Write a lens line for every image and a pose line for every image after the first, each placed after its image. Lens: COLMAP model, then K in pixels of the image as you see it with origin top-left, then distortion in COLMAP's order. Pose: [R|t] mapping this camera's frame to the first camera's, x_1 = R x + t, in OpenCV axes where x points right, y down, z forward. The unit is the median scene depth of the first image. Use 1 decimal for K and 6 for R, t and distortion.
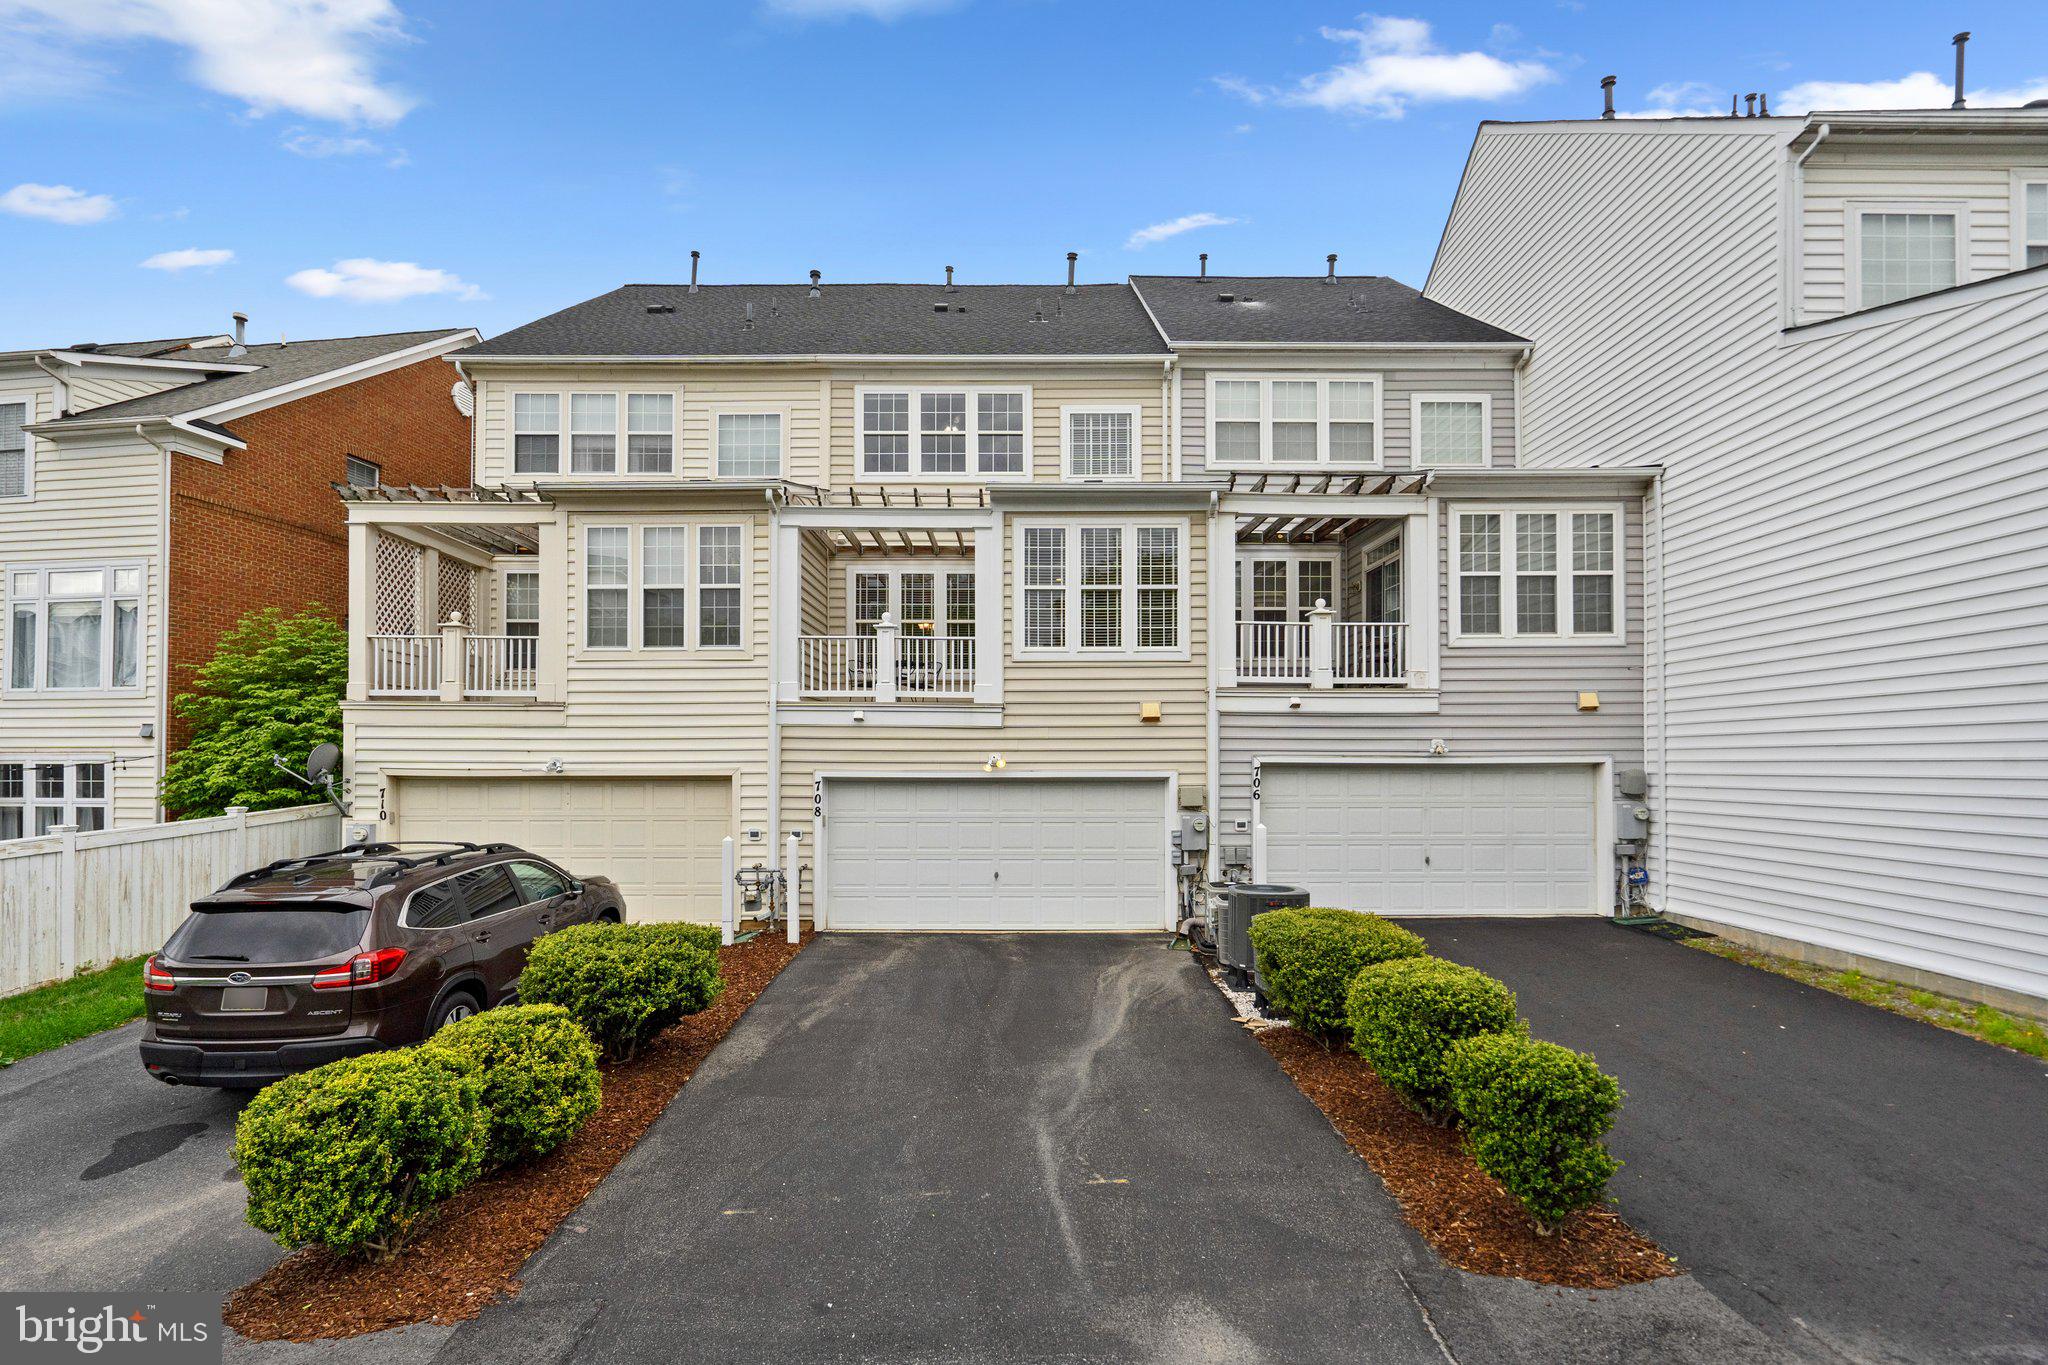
lens RADIAL K [[941.8, 0, 1024.7], [0, 941.8, 747.7], [0, 0, 1]] dist [-0.002134, 0.000393]
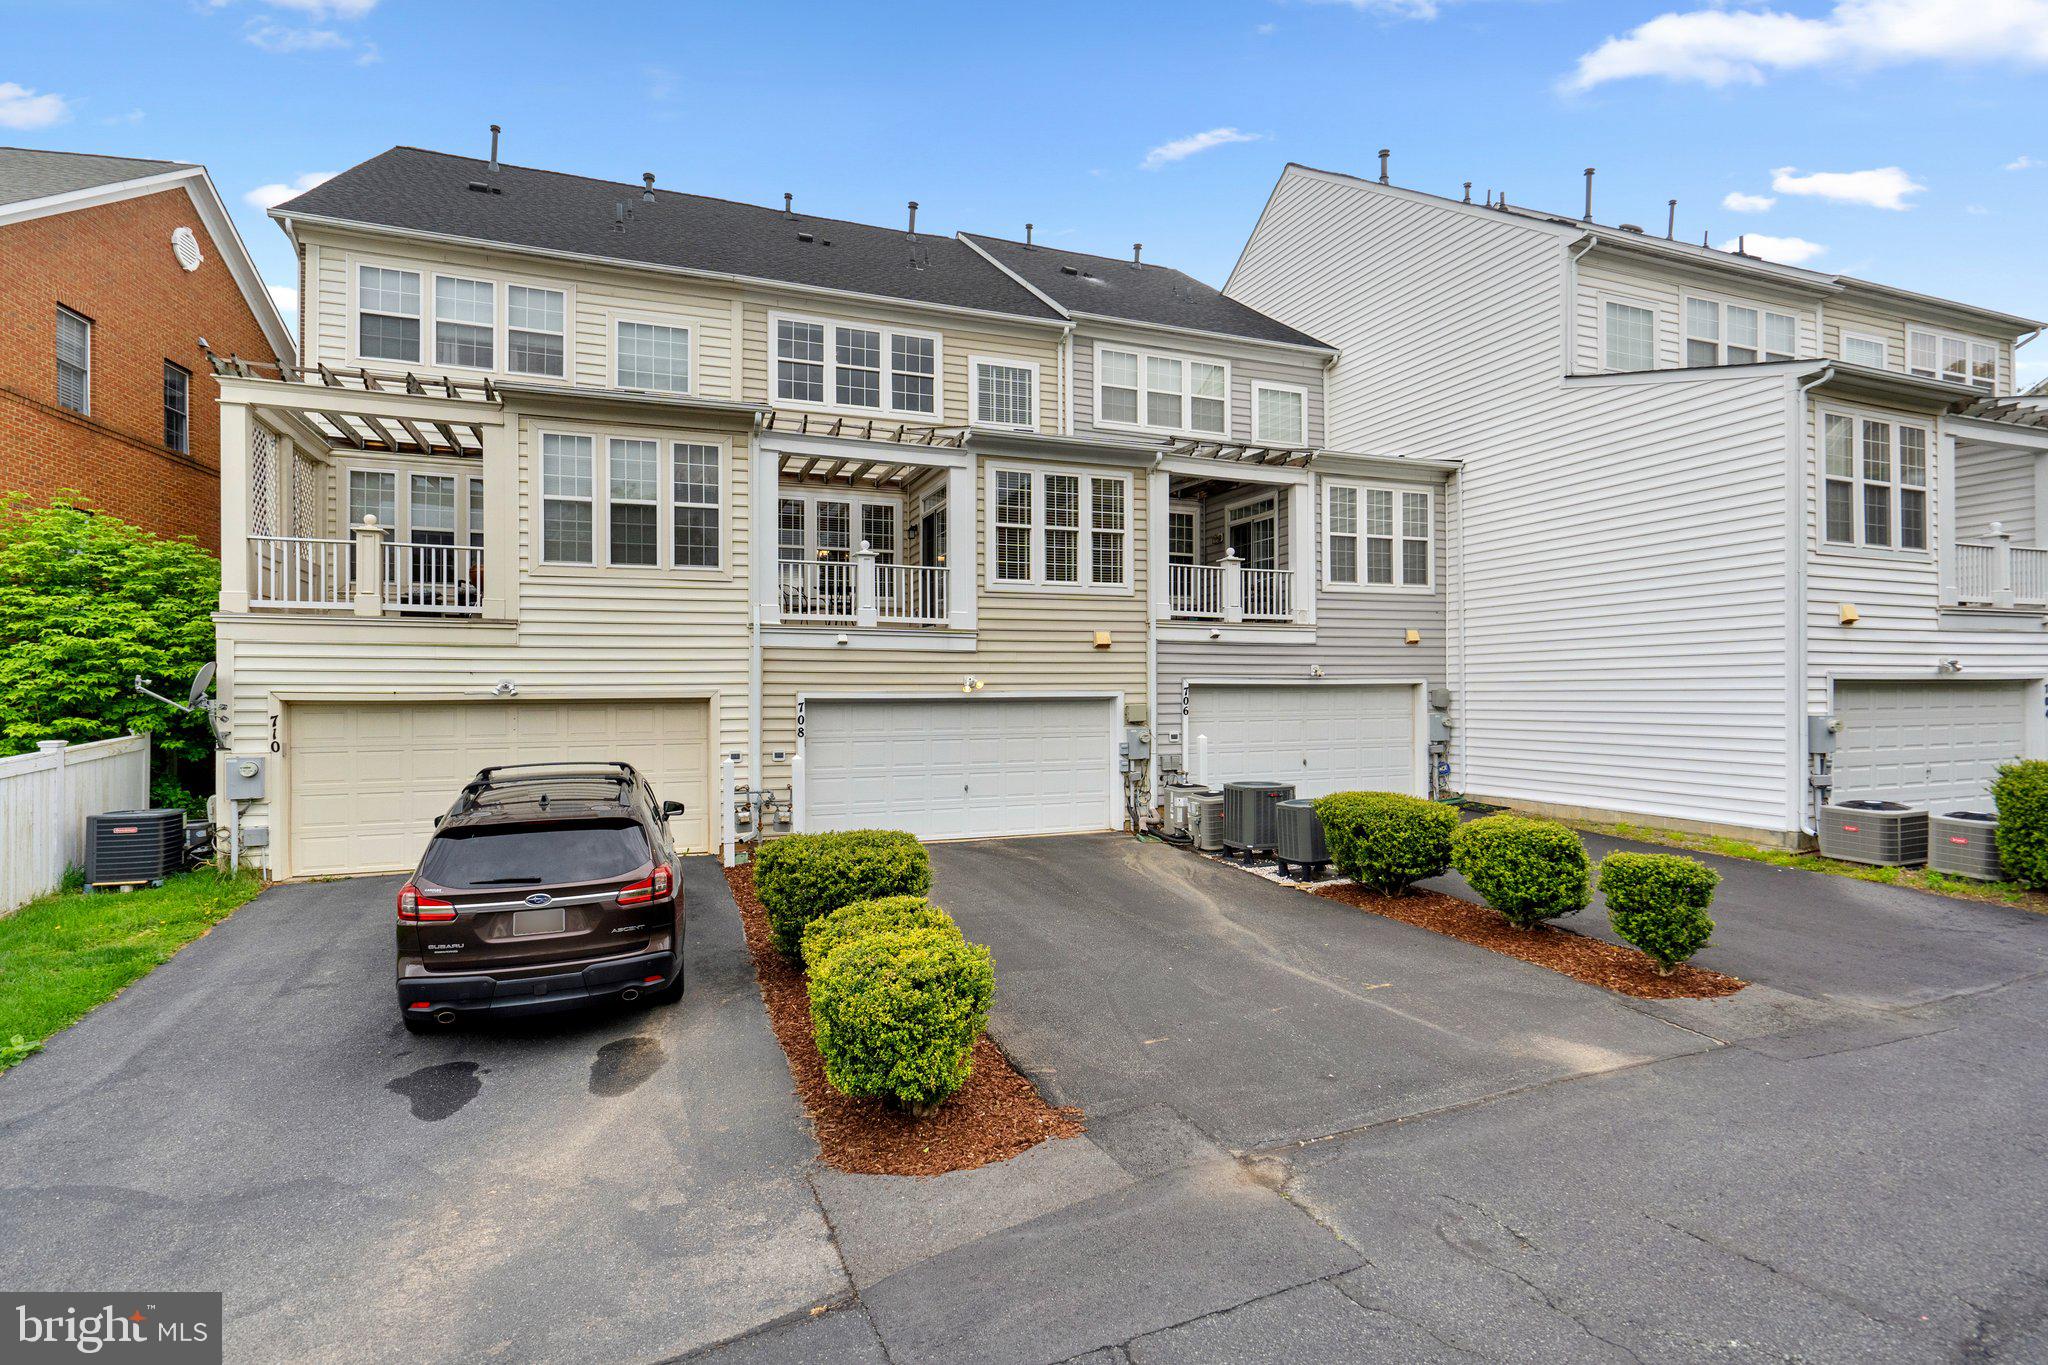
lens RADIAL K [[940.1, 0, 995.7], [0, 940.1, 681.3], [0, 0, 1]] dist [-0.001905, 0.000709]
pose [[0.940423, -0.000056, 0.340007, -0.366975], [-0.000890, 0.999996, 0.002629, 0.009501], [-0.340006, -0.002775, 0.940419, -0.030560]]
